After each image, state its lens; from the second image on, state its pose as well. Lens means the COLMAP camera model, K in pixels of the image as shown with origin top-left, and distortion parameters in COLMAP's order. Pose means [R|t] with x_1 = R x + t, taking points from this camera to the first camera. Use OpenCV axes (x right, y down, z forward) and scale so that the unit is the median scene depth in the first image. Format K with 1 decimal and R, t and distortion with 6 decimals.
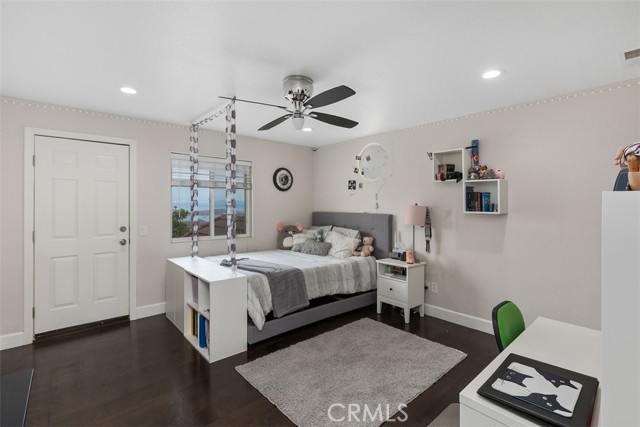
lens RADIAL K [[290.9, 0, 319.7], [0, 290.9, 208.0], [0, 0, 1]] dist [0.005813, 0.000083]
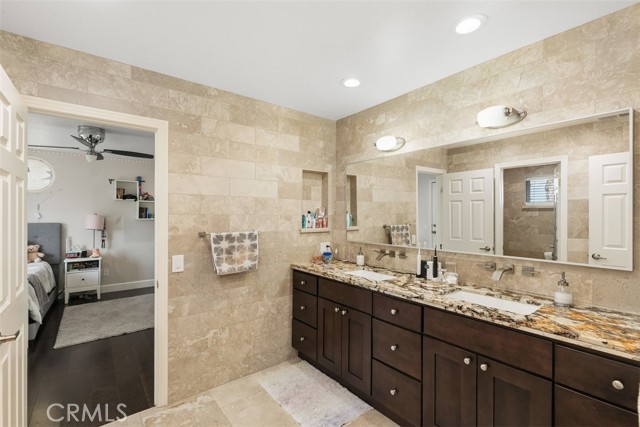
lens RADIAL K [[290.9, 0, 319.8], [0, 290.9, 213.8], [0, 0, 1]] dist [0.005813, 0.000083]
pose [[0.061286, -0.000023, 0.998120, -1.008646], [0.008800, 0.999961, -0.000517, -0.005033], [-0.998081, 0.008815, 0.061283, -0.140875]]
